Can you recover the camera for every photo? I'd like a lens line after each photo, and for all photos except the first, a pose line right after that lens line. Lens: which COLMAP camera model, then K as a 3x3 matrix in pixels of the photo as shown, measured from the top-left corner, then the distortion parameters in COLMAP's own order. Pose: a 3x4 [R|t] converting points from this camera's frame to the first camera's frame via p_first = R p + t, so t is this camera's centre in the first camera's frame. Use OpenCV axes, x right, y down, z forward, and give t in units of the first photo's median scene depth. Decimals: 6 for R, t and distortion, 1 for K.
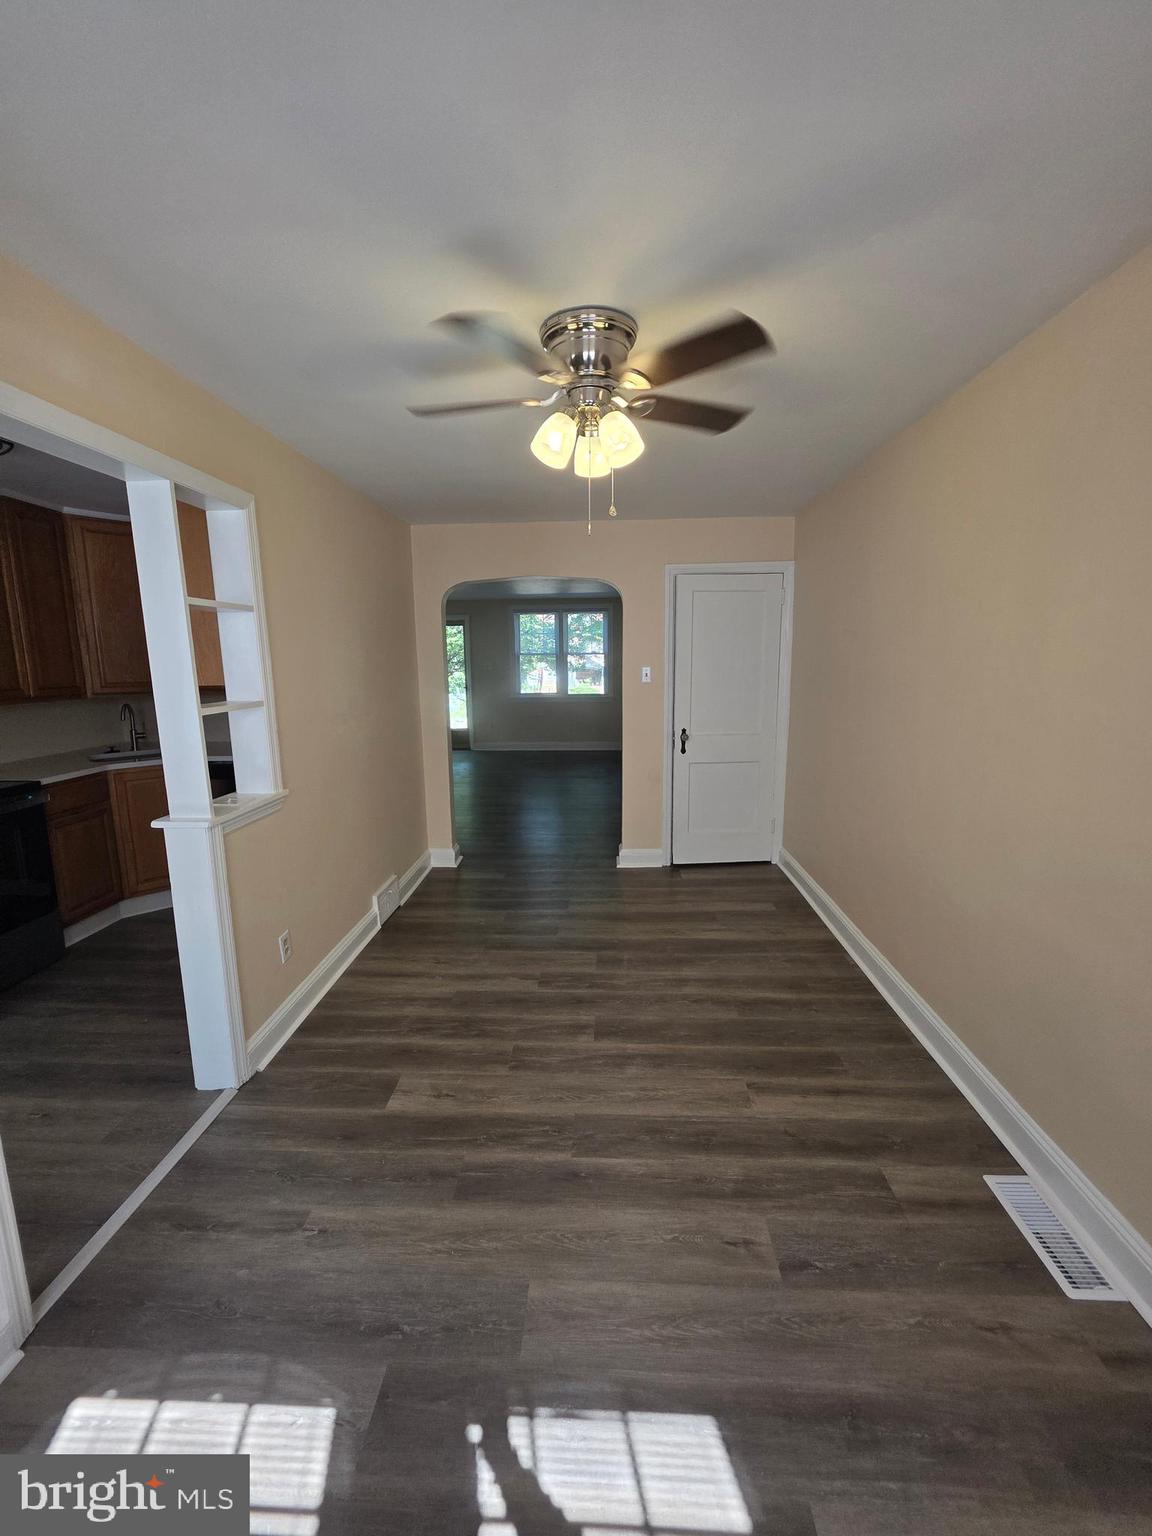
lens RADIAL K [[614.6, 0, 579.2], [0, 614.6, 757.0], [0, 0, 1]] dist [0.001652, -0.000059]
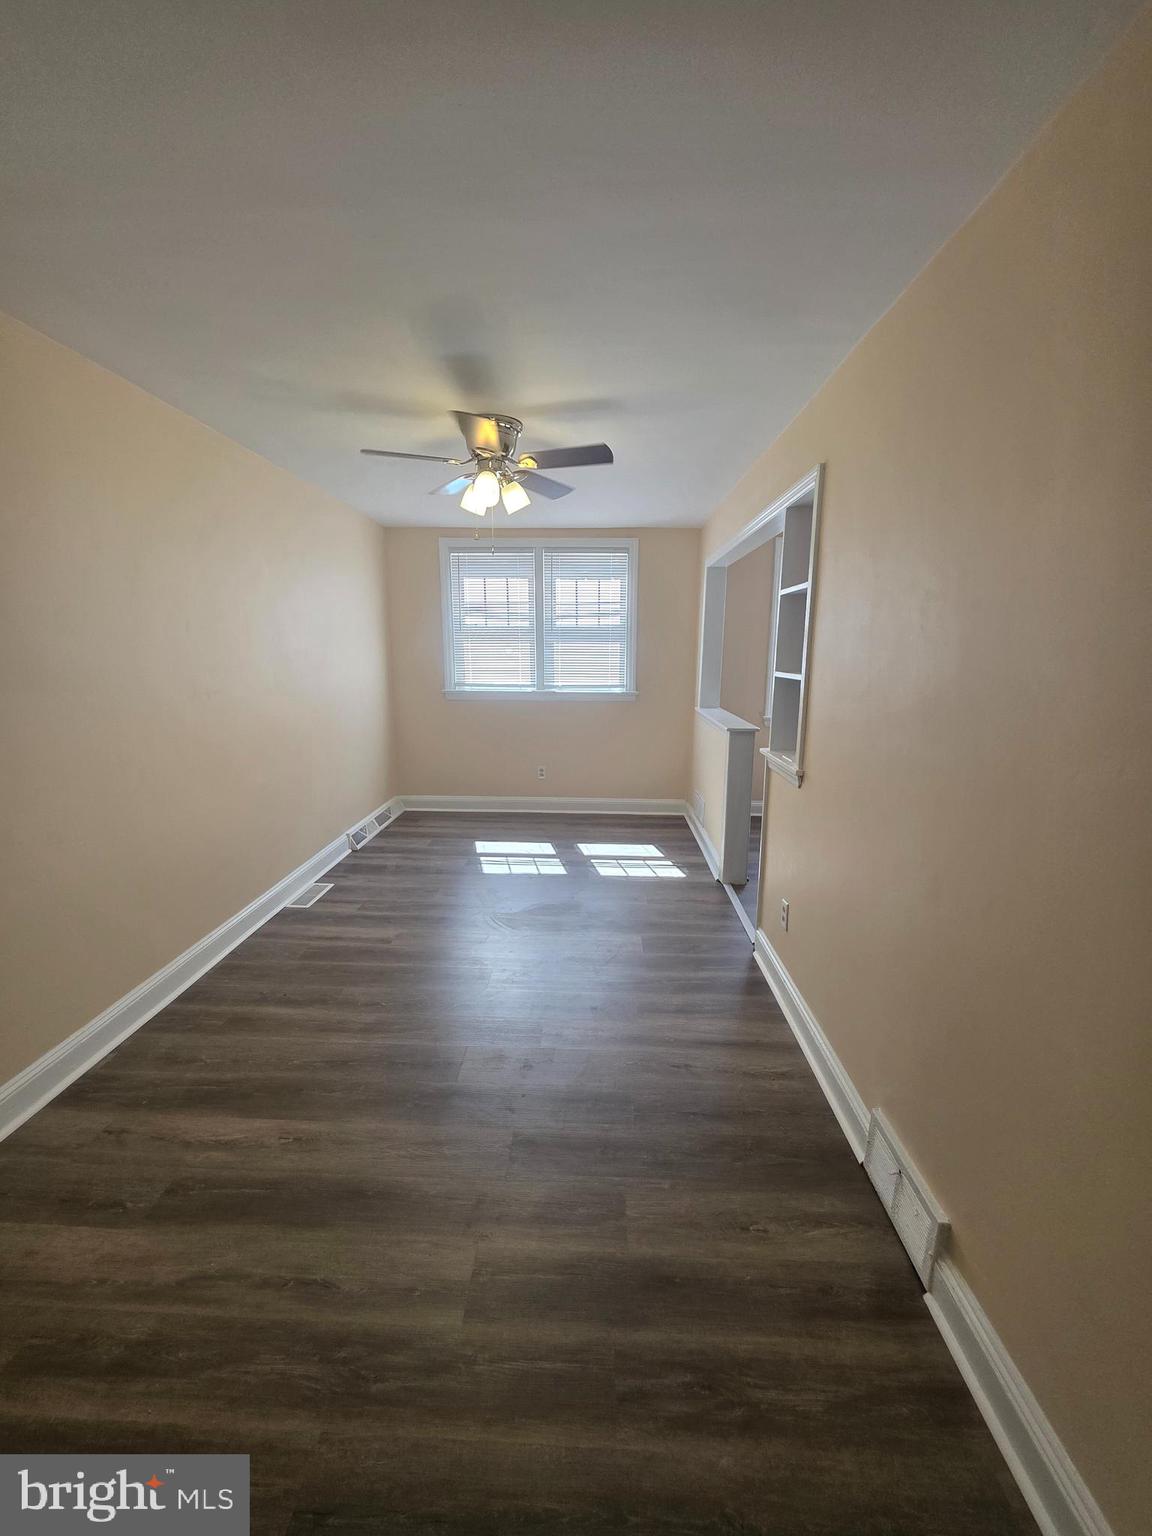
lens RADIAL K [[614.6, 0, 574.8], [0, 614.6, 767.9], [0, 0, 1]] dist [0.001652, -0.000059]
pose [[-0.999943, 0.010245, -0.003141, -0.106213], [0.008466, 0.935029, 0.354471, -0.239601], [0.006568, 0.354424, -0.935062, 1.570921]]
